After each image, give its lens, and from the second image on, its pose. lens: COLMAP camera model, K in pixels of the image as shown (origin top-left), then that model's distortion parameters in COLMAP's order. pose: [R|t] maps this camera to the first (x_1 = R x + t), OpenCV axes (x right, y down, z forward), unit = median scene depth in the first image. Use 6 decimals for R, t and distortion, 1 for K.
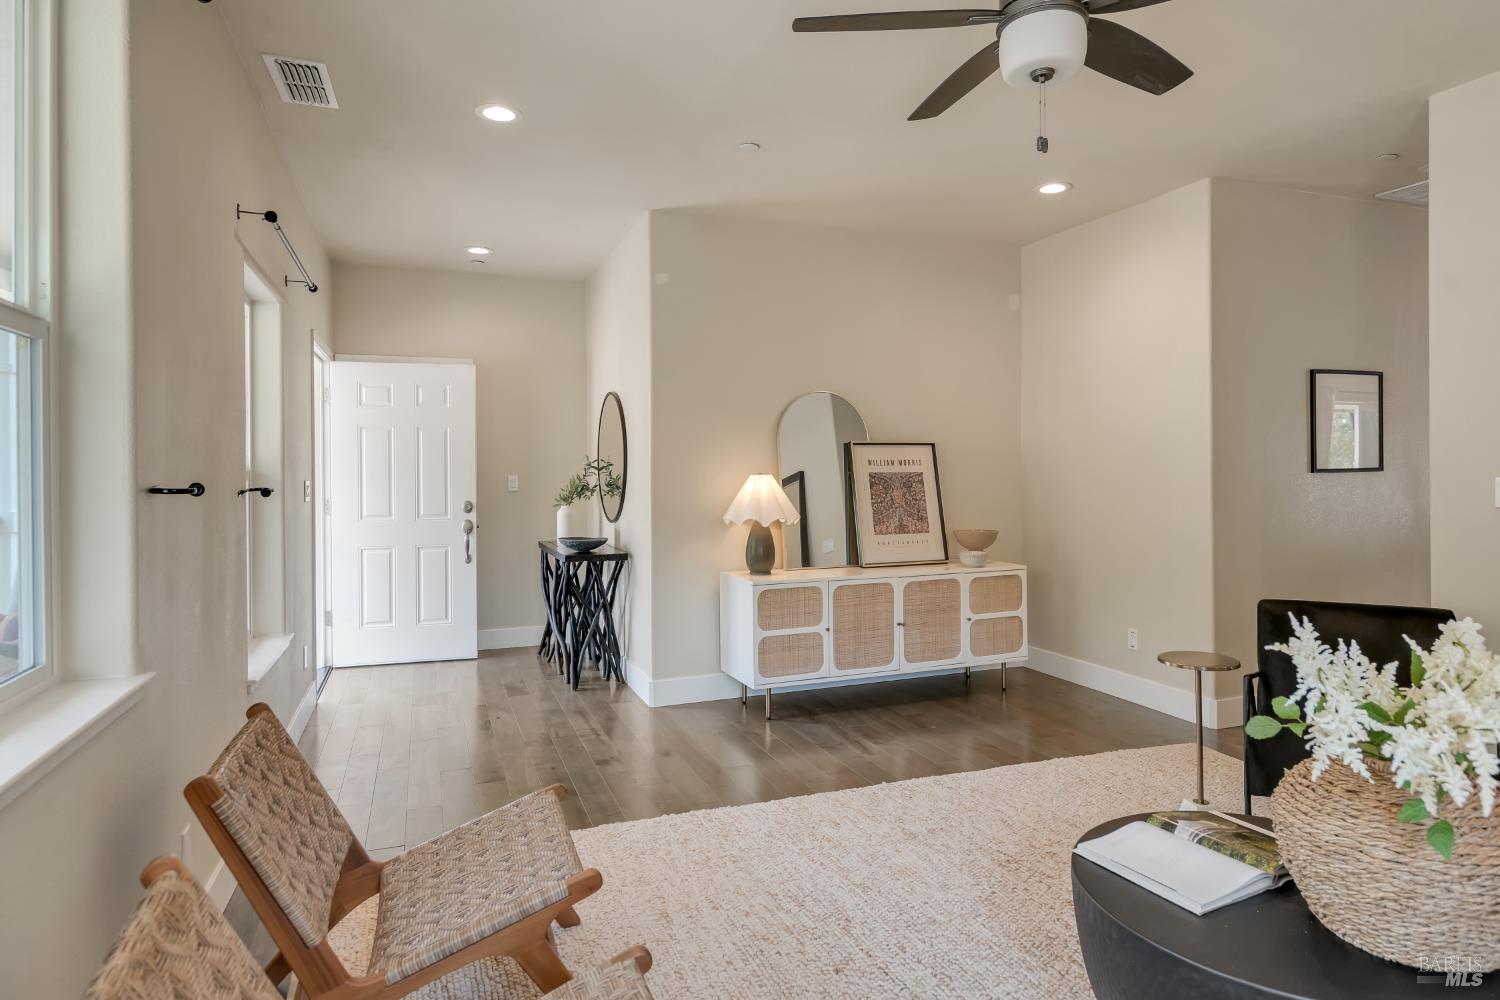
lens RADIAL K [[773.3, 0, 753.7], [0, 773.3, 481.7], [0, 0, 1]] dist [0.010341, -0.000989]
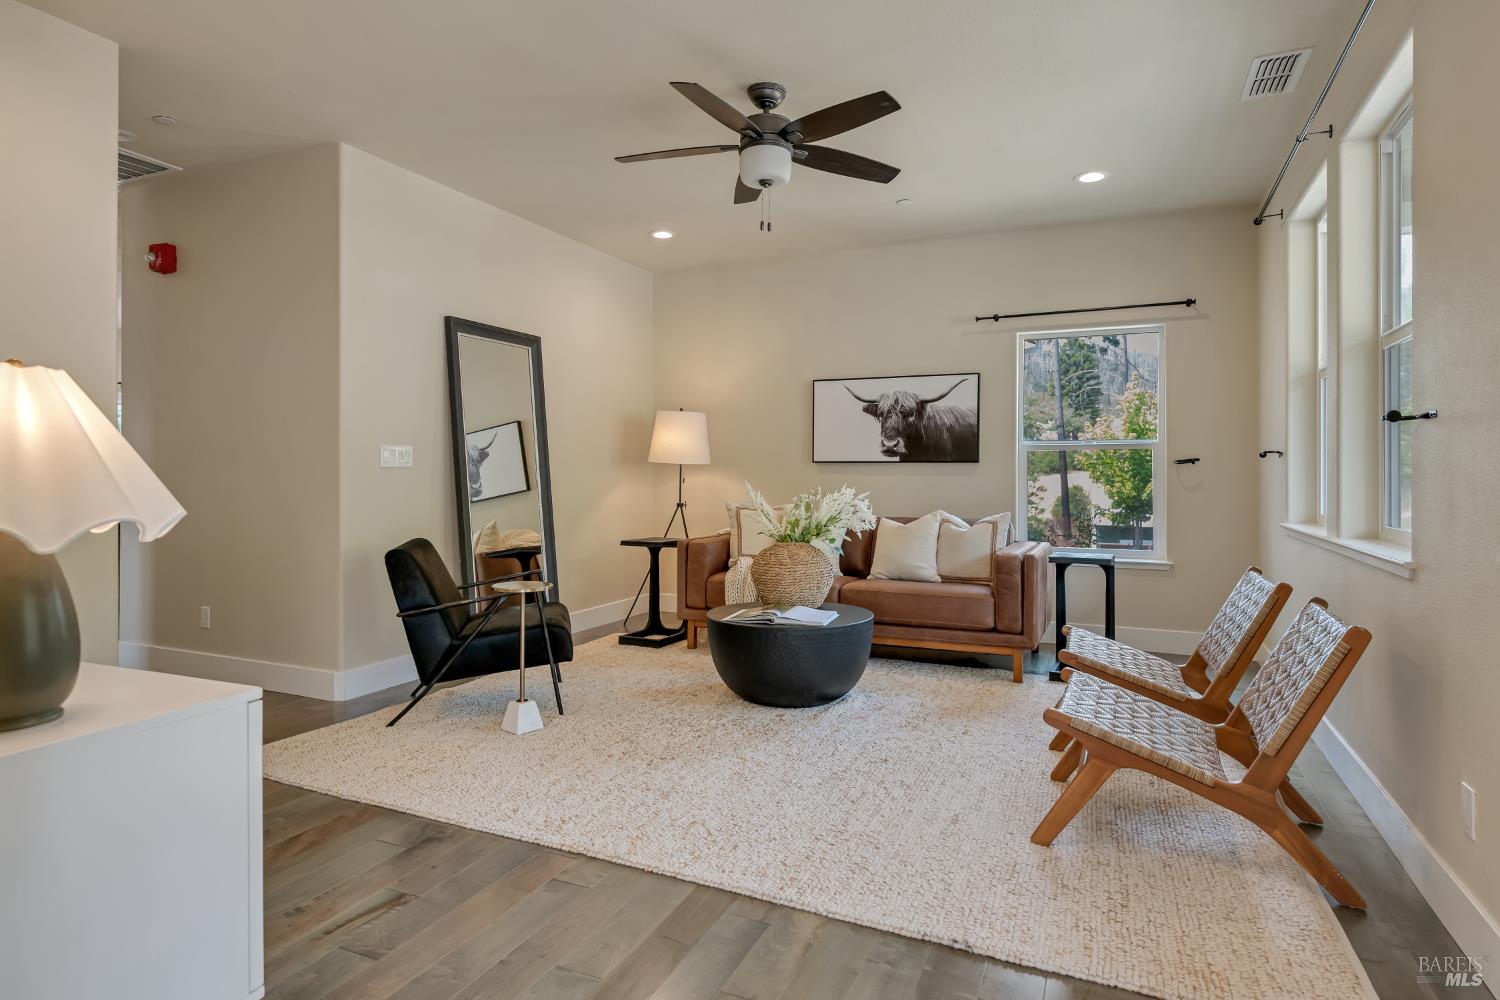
lens RADIAL K [[773.3, 0, 753.7], [0, 773.3, 481.7], [0, 0, 1]] dist [0.010341, -0.000989]
pose [[-0.665925, -0.008992, 0.745964, -0.640566], [0.007060, 0.999807, 0.018354, 0.045508], [-0.745985, 0.017489, -0.665733, 1.670979]]
